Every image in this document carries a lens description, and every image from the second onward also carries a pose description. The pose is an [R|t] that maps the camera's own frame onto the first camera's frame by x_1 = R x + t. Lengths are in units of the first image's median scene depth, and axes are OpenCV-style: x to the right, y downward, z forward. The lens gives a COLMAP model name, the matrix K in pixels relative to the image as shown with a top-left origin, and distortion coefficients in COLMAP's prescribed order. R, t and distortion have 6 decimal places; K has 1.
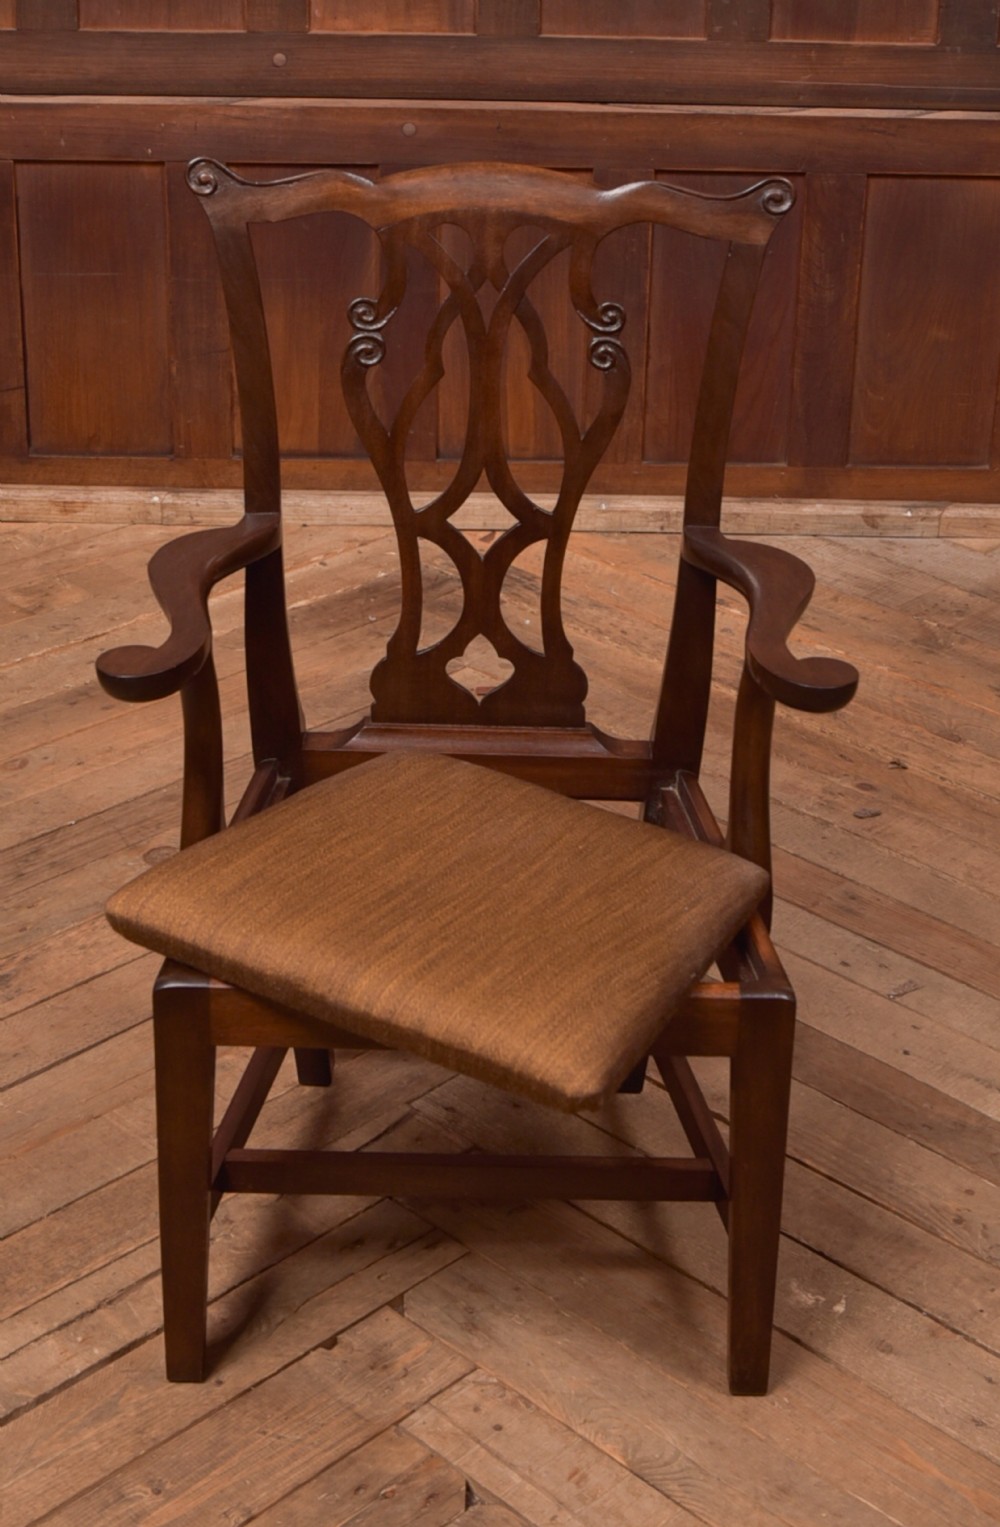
lens RADIAL K [[2408.8, 0, 473.0], [0, 2408.8, 560.5], [0, 0, 1]] dist [-0.100403, 0.121678]
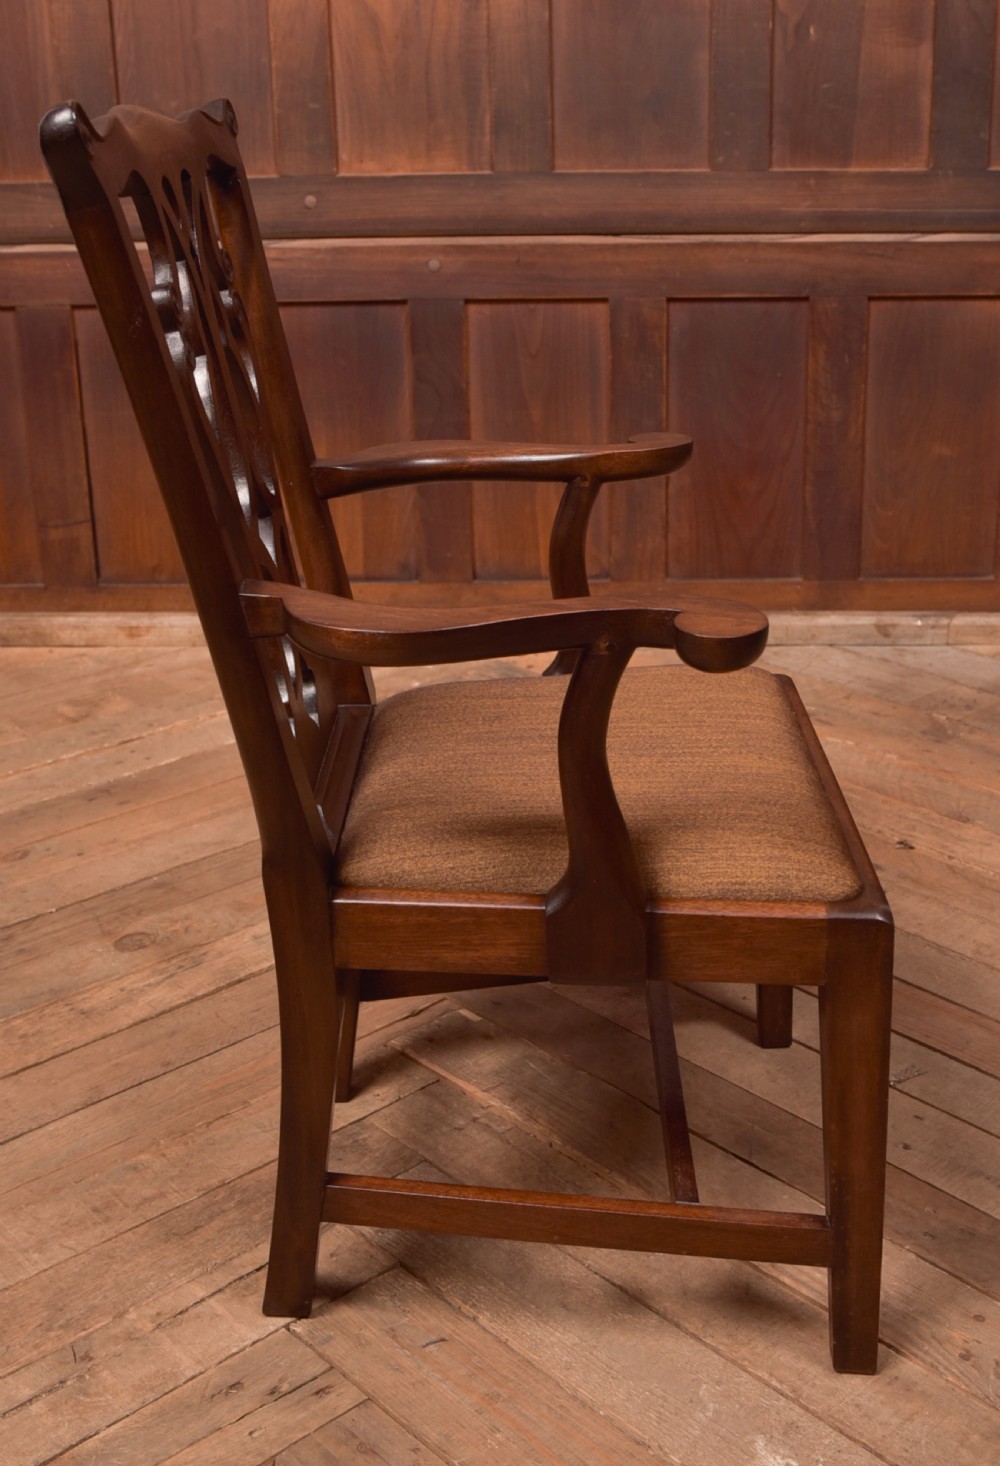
lens RADIAL K [[1760.3, 0, 557.0], [0, 1760.3, 671.2], [0, 0, 1]] dist [-0.100392, 0.109020]
pose [[0.999008, -0.018927, -0.040299, 0.057326], [0.016773, 0.998447, -0.053133, 0.043979], [0.041242, 0.052404, 0.997774, 0.242122]]
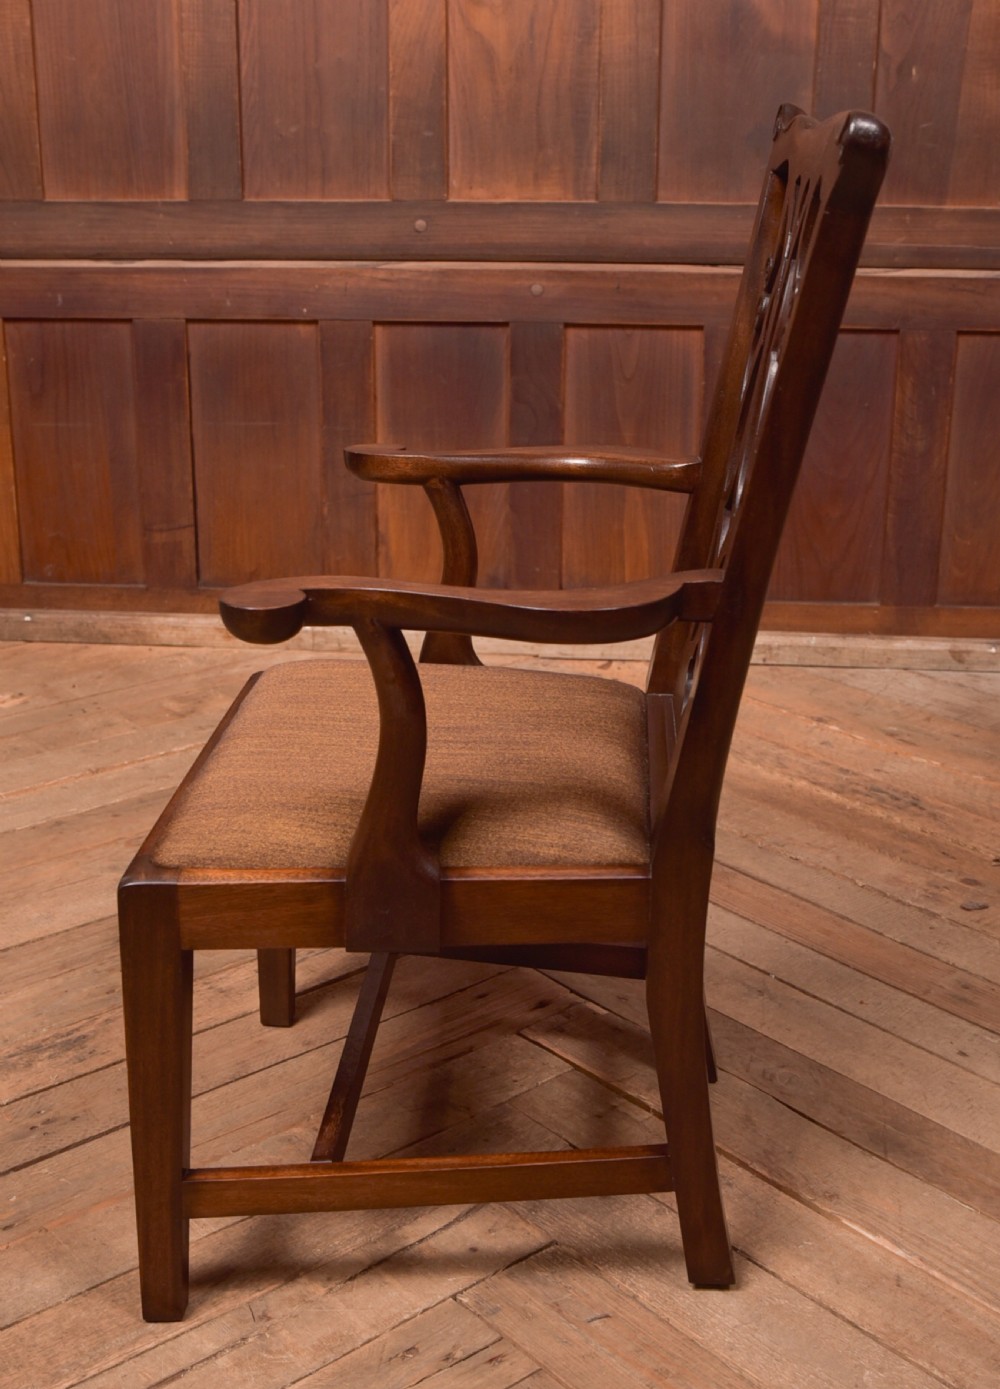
lens RADIAL K [[1707.8, 0, 460.7], [0, 1707.8, 671.2], [0, 0, 1]] dist [-0.098298, 0.108898]
pose [[0.995605, 0.014186, -0.092573, 0.013890], [-0.020436, 0.997549, -0.066921, 0.050460], [0.091397, 0.068519, 0.993454, 0.236820]]
